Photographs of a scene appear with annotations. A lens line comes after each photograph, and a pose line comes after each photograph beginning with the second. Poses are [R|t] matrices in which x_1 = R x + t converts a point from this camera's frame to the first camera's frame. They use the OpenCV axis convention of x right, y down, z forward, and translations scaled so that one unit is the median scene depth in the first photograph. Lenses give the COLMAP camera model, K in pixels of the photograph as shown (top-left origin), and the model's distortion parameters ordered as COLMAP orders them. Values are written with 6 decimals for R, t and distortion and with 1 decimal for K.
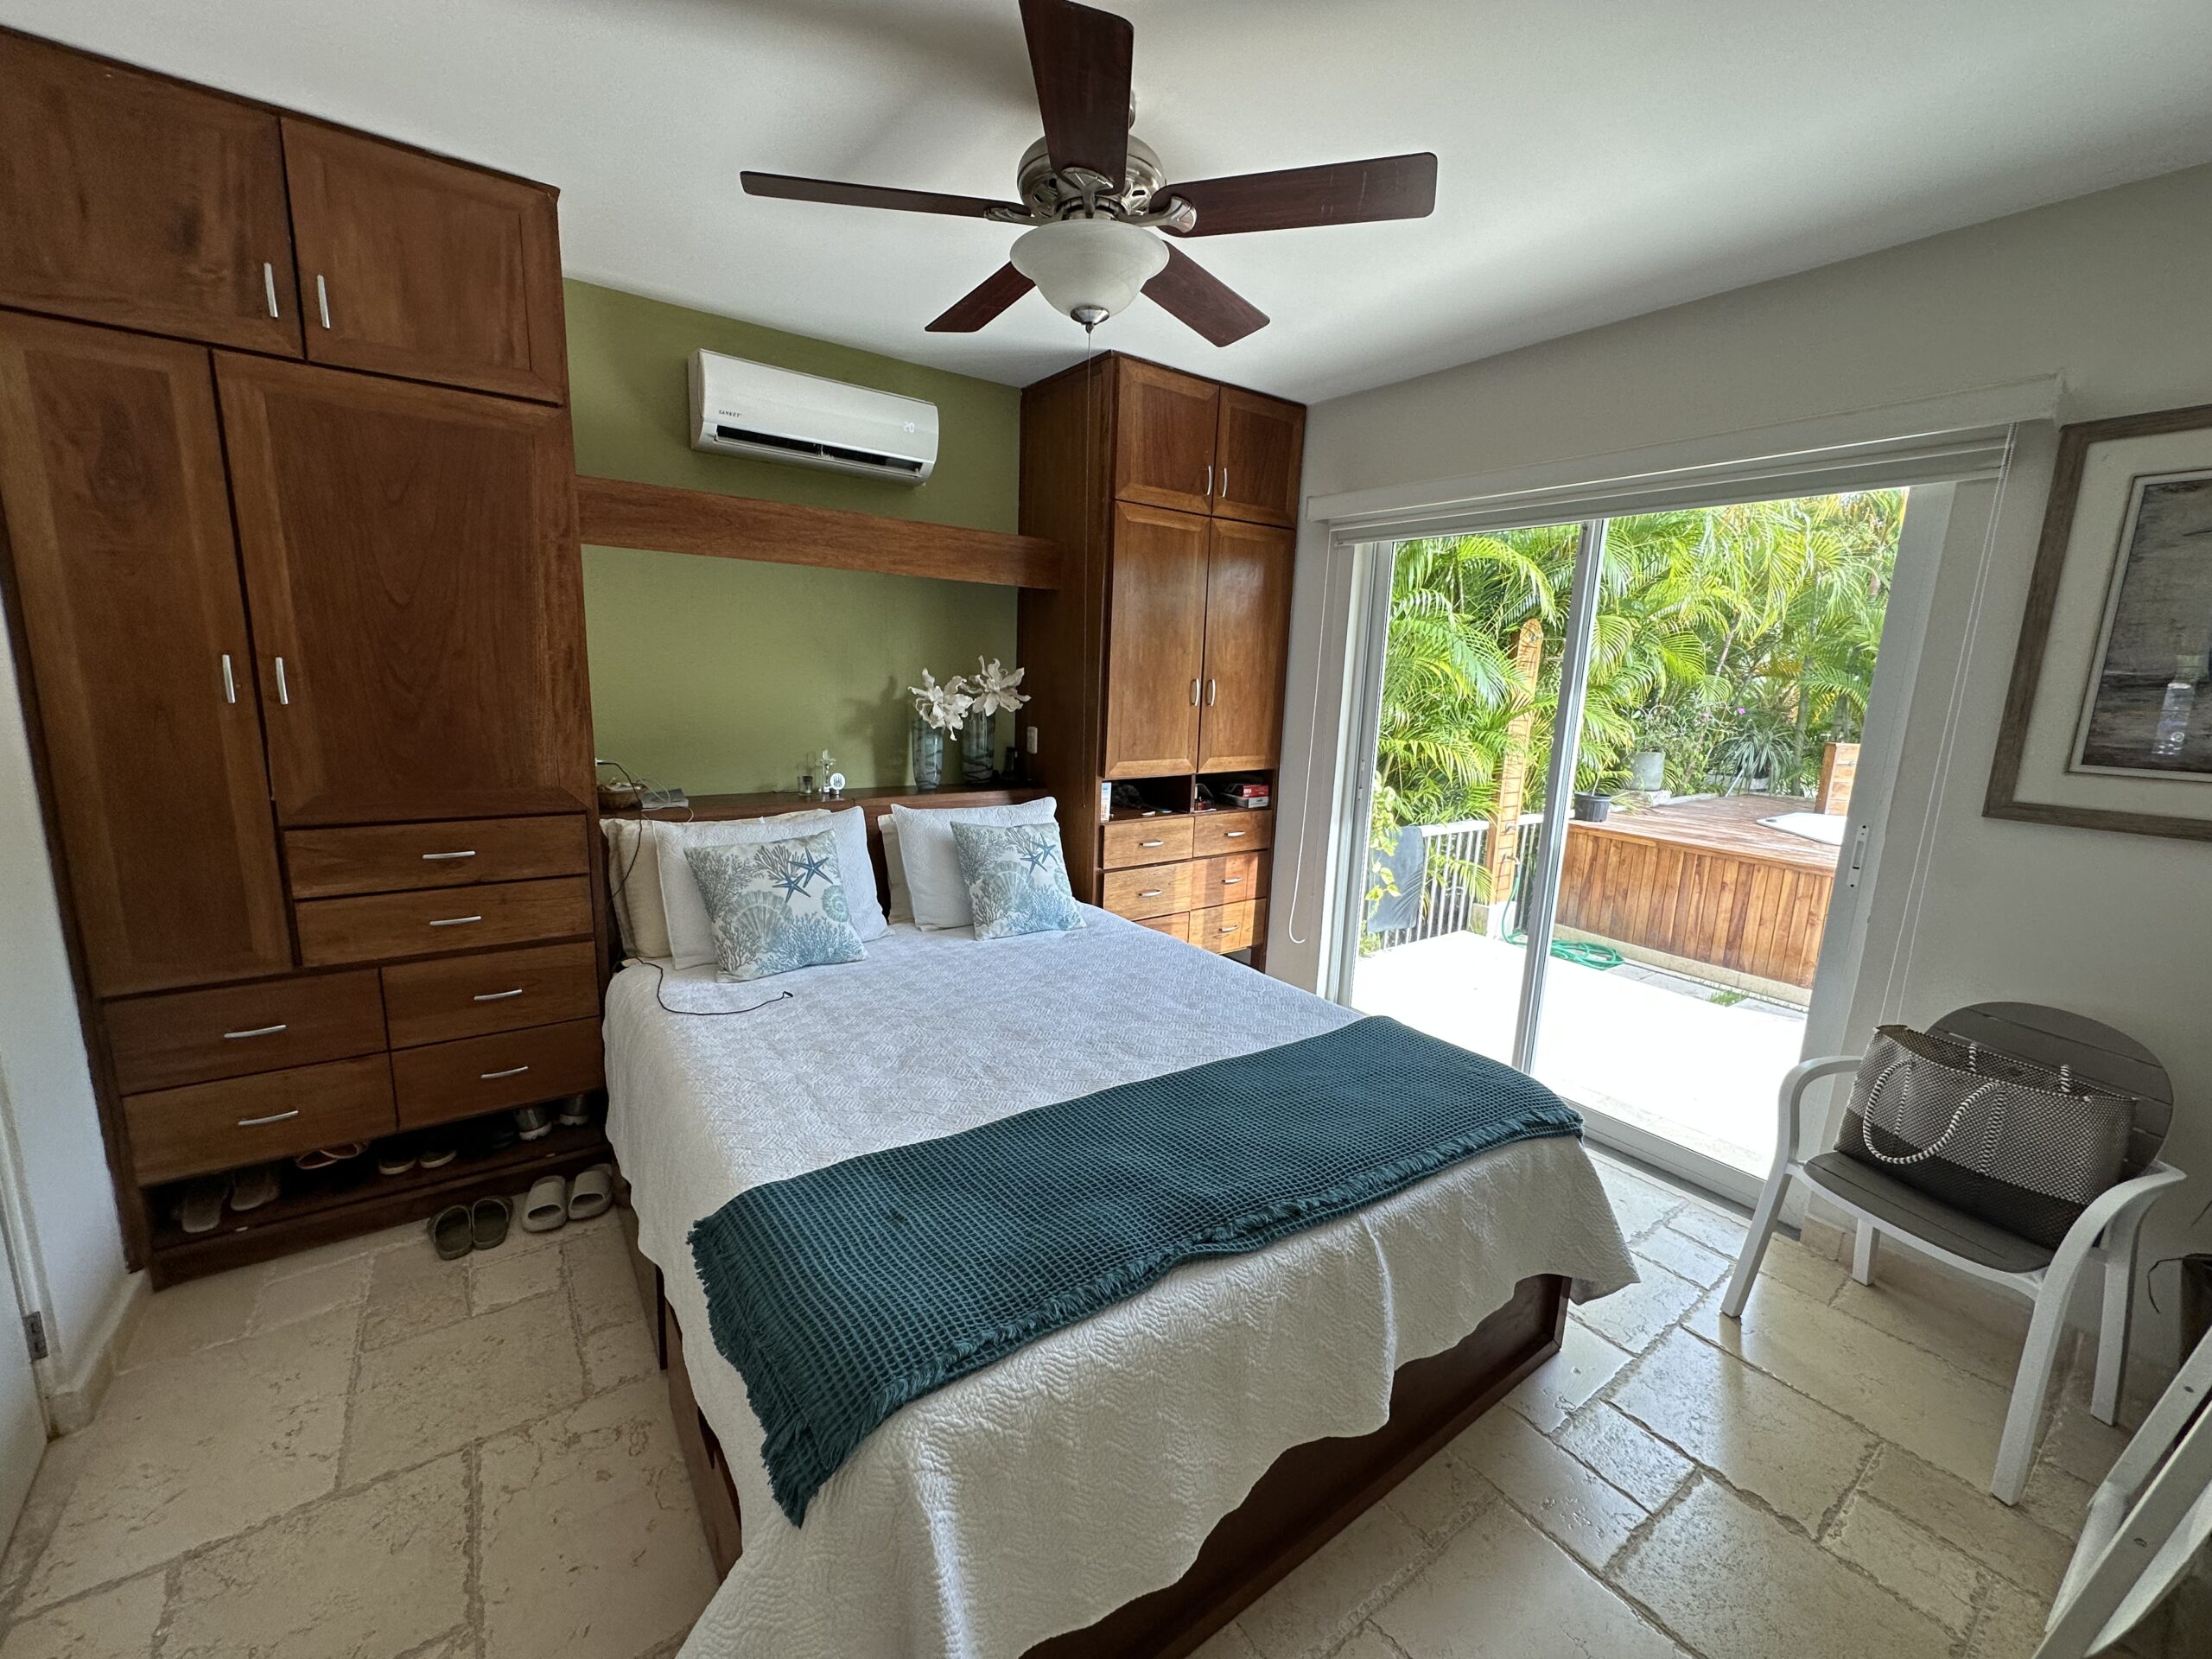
lens RADIAL K [[881.9, 0, 1102.6], [0, 881.9, 838.1], [0, 0, 1]] dist [-0.003230, 0.001111]
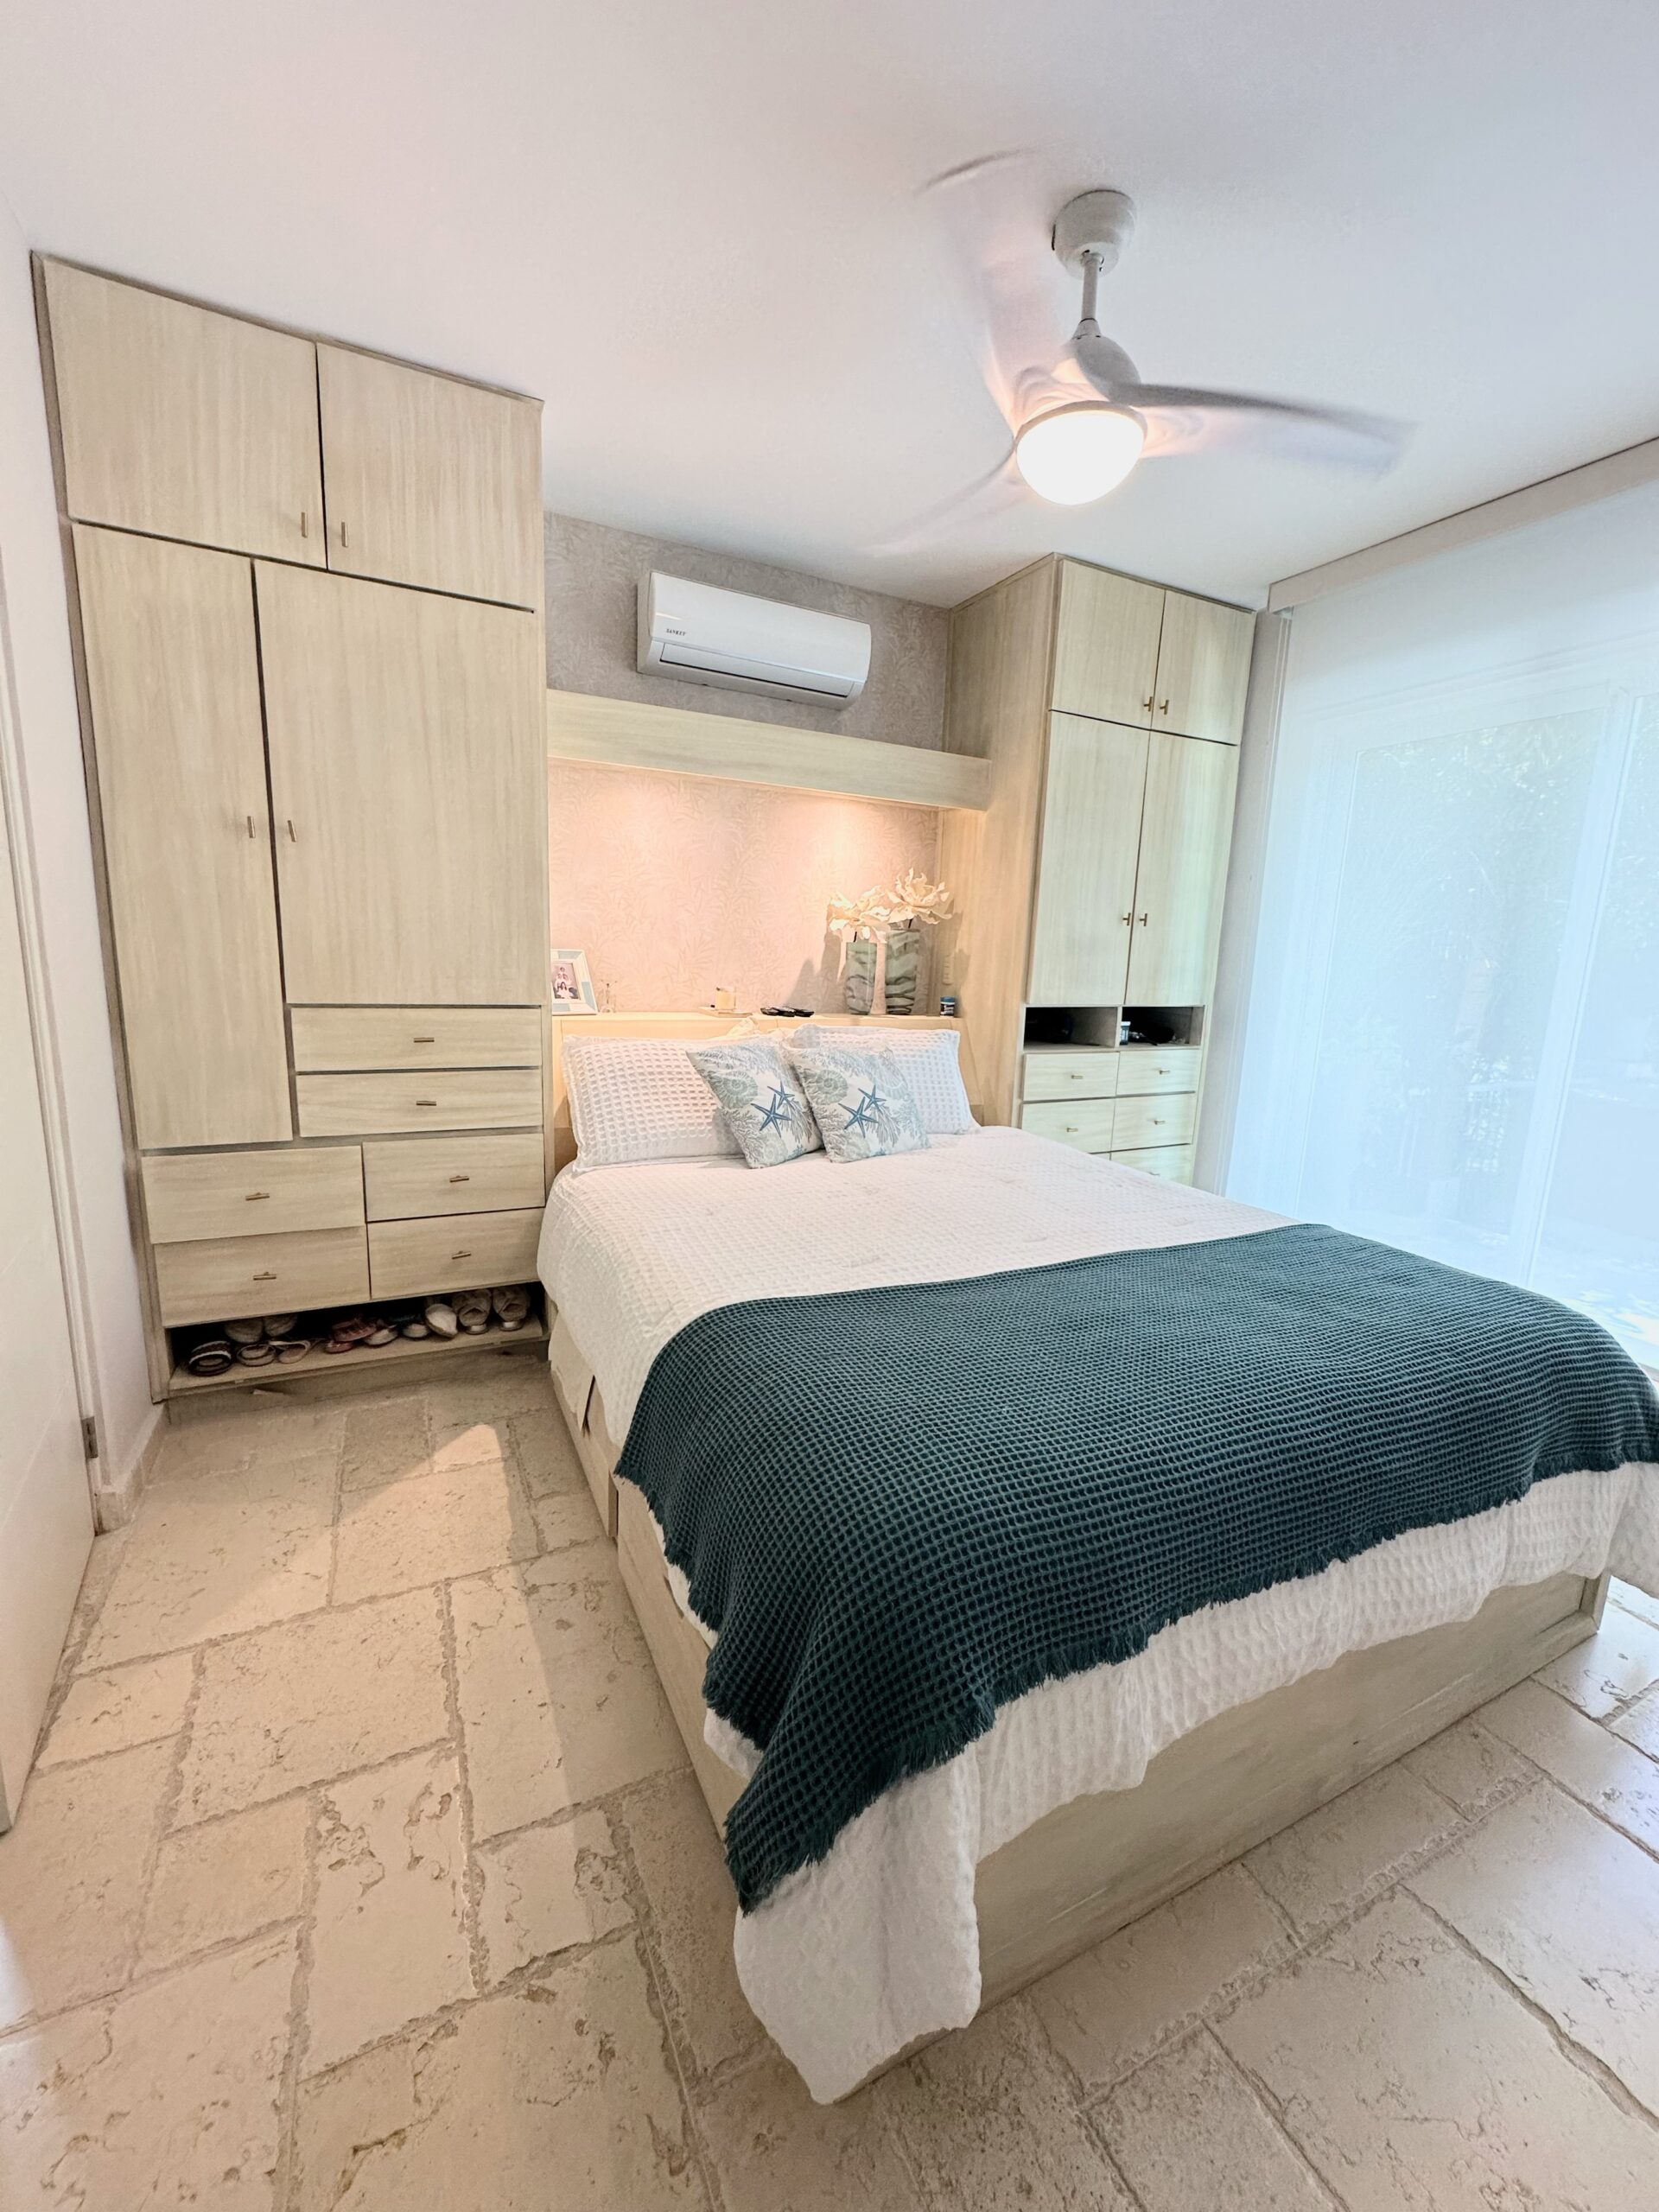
lens RADIAL K [[881.9, 0, 836.8], [0, 881.9, 1106.9], [0, 0, 1]] dist [-0.003230, 0.001111]
pose [[0.987226, 0.031813, -0.156117, -0.115760], [-0.032597, 0.999466, -0.002461, 0.119303], [0.155955, 0.007518, 0.987736, 0.041330]]
